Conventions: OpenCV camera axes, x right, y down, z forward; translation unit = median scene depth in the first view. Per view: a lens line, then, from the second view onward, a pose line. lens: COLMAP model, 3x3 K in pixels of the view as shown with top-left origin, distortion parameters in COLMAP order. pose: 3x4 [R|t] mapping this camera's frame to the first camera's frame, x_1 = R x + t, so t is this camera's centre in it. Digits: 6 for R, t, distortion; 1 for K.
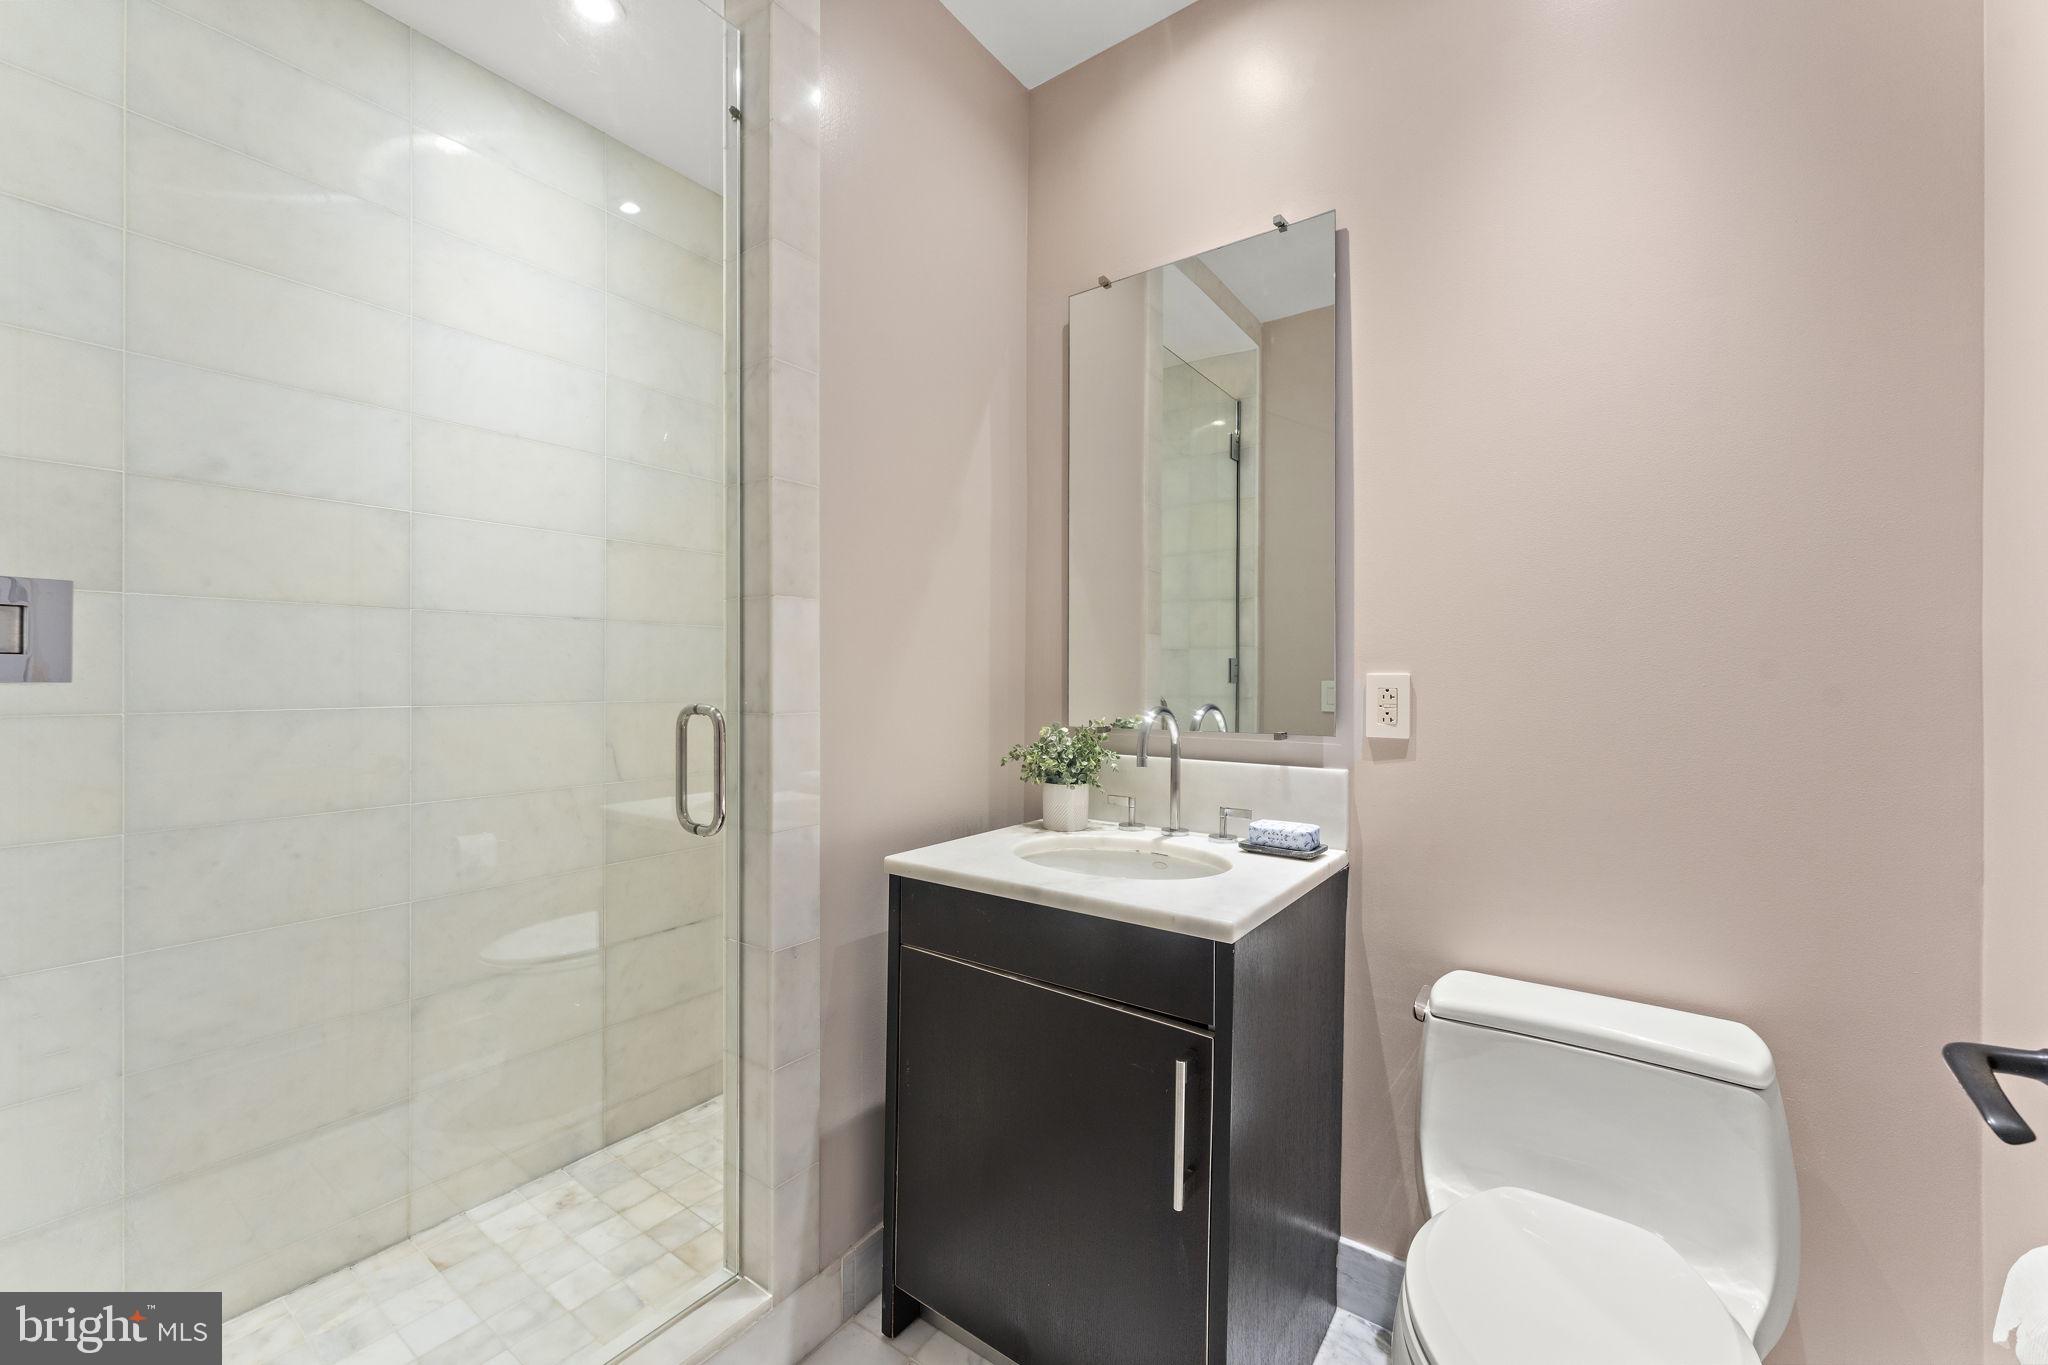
lens RADIAL K [[819.1, 0, 1013.0], [0, 819.1, 679.7], [0, 0, 1]] dist [0.001481, -0.000150]
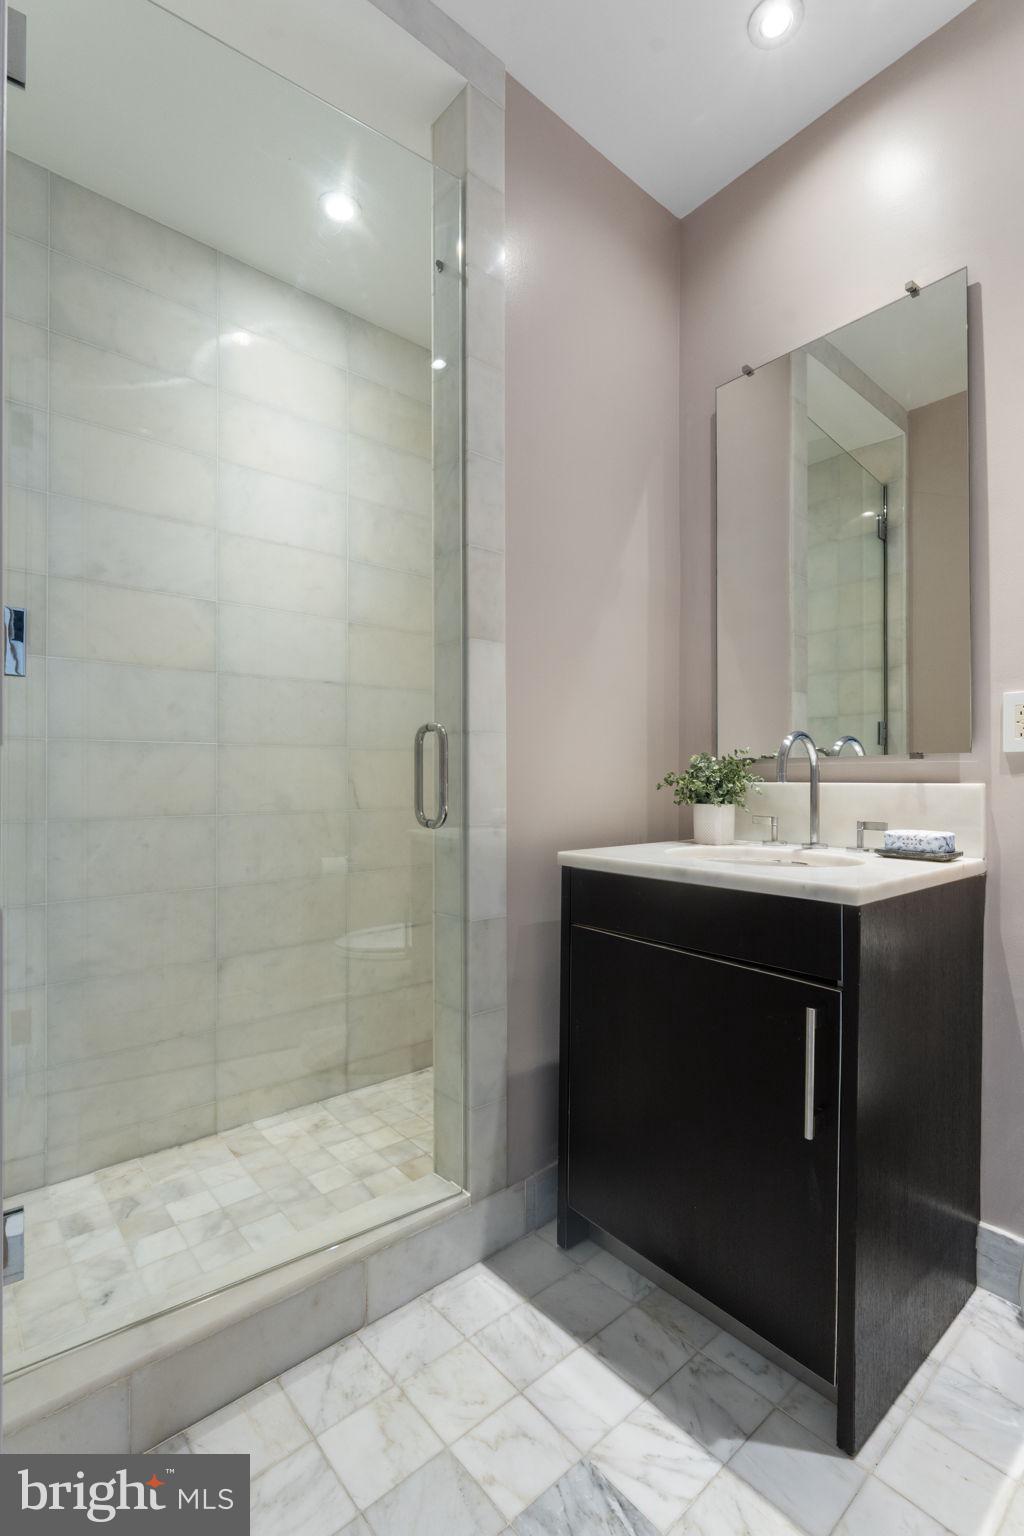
lens RADIAL K [[705.5, 0, 516.3], [0, 705.5, 771.0], [0, 0, 1]] dist [-0.001310, -0.001210]
pose [[0.974121, -0.004661, -0.225980, 0.019462], [0.003114, 0.999969, -0.007200, 0.094069], [0.226007, 0.006310, 0.974105, -0.035780]]
